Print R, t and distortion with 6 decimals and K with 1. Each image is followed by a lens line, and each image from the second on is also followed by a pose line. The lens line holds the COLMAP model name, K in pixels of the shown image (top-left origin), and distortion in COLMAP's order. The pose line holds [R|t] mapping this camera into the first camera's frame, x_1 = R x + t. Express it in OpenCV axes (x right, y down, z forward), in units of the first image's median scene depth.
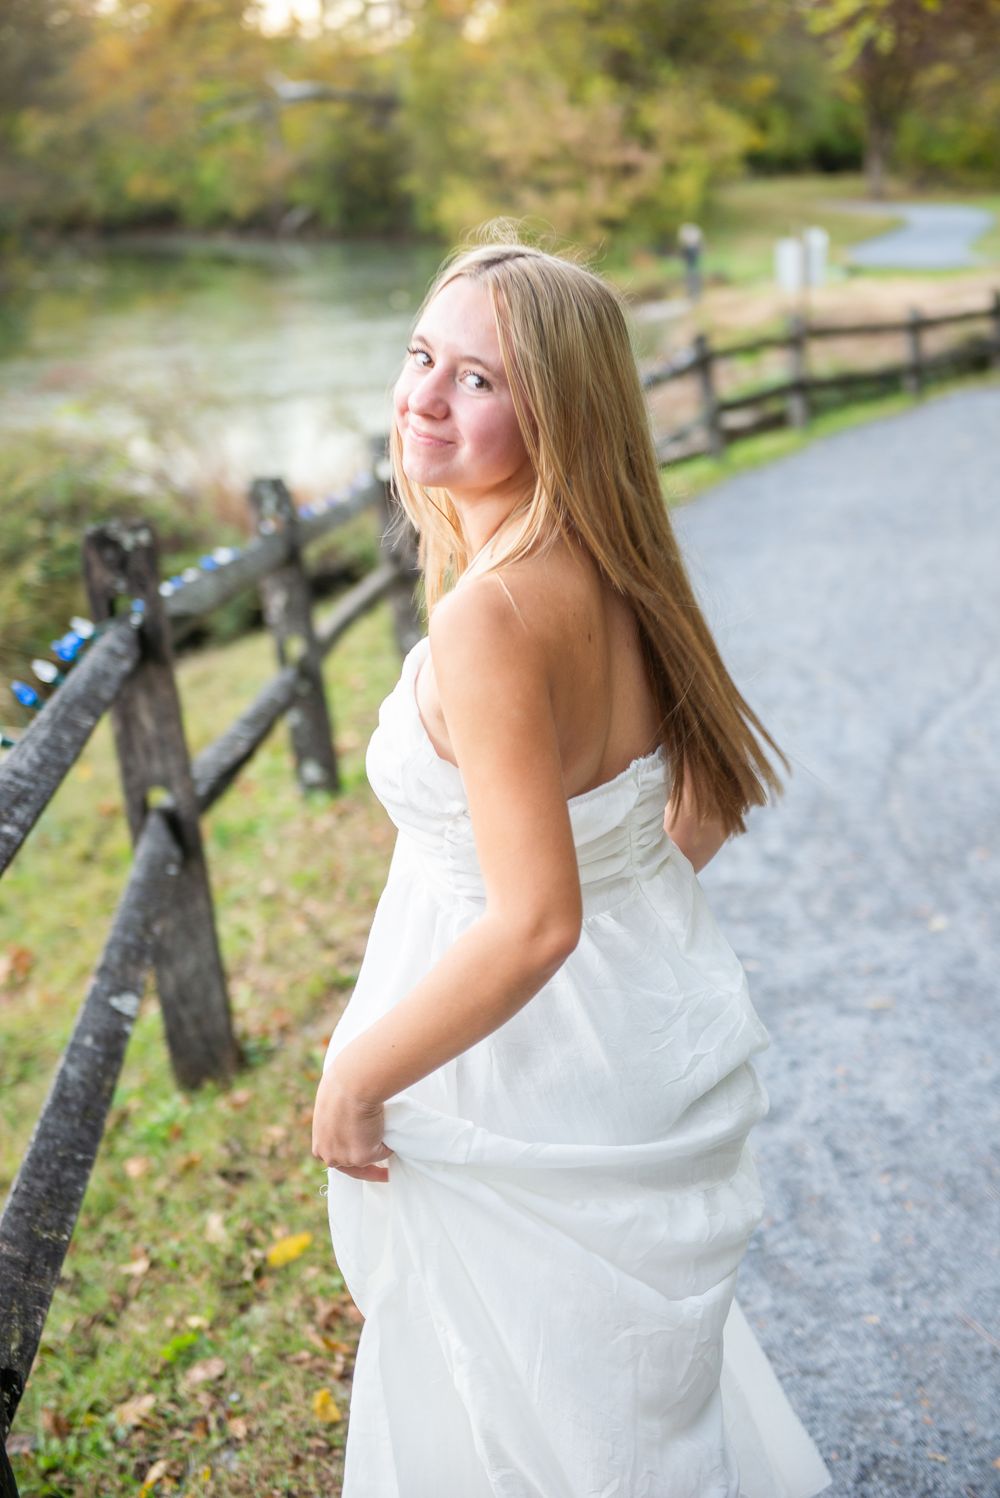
lens RADIAL K [[1889.2, 0, 500.0], [0, 1889.2, 749.0], [0, 0, 1]] dist [-0.007511, -0.034554]
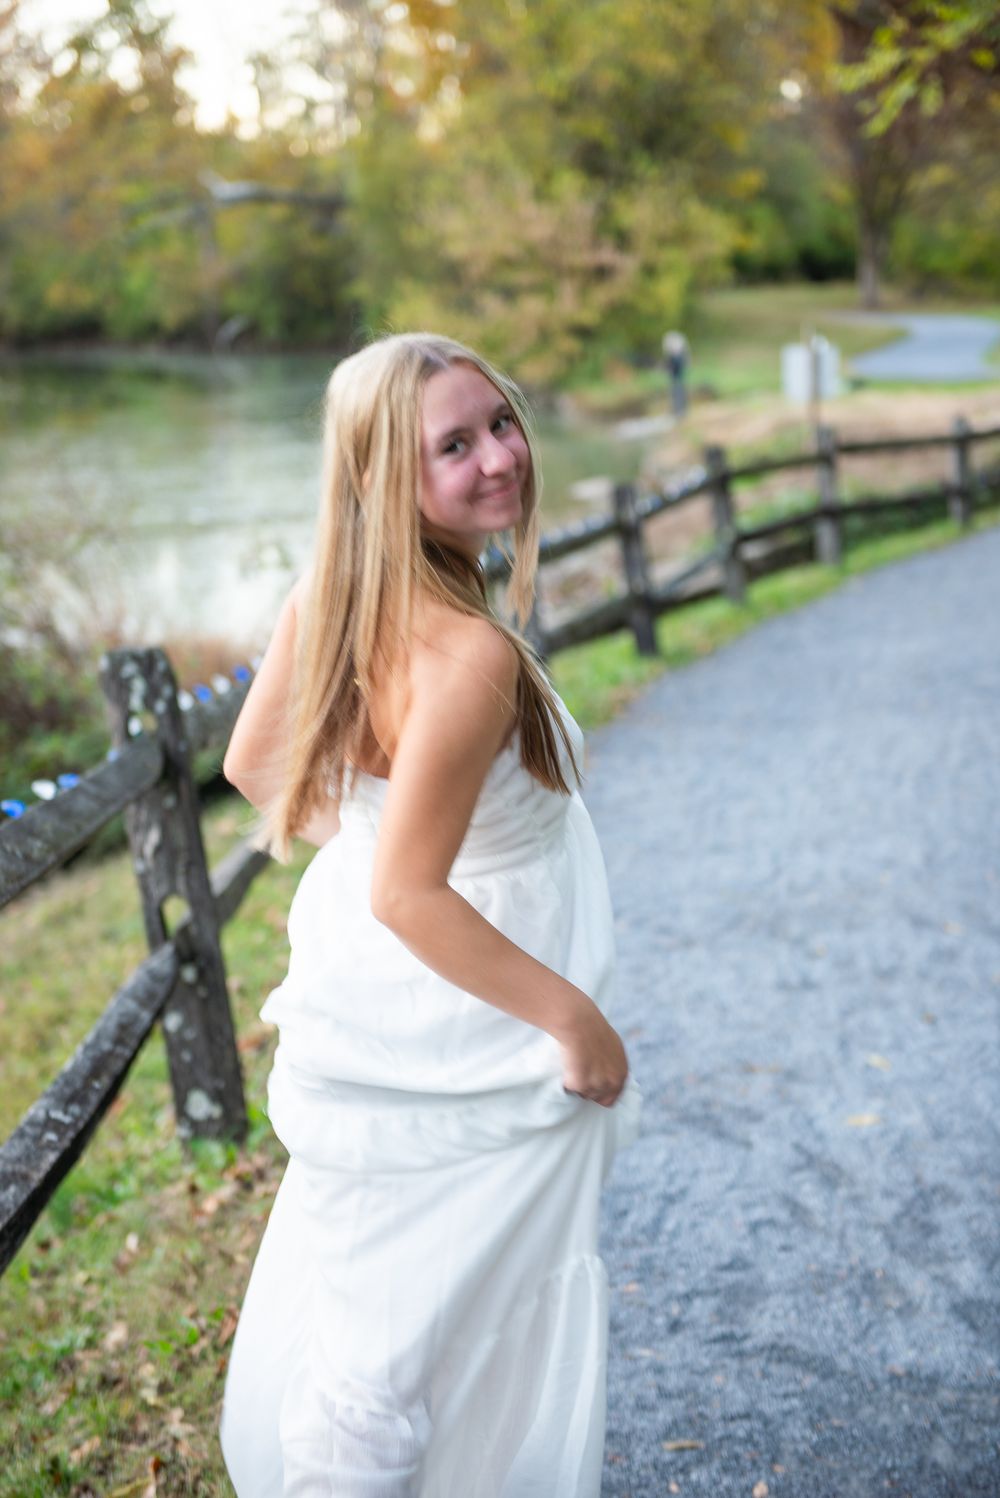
lens RADIAL K [[1764.7, 0, 500.0], [0, 1764.7, 749.0], [0, 0, 1]] dist [-0.002696, -0.270671]
pose [[0.999499, -0.005088, 0.031247, -0.007562], [0.006862, 0.998355, -0.056929, -0.034316], [-0.030905, 0.057115, 0.997889, 0.181237]]
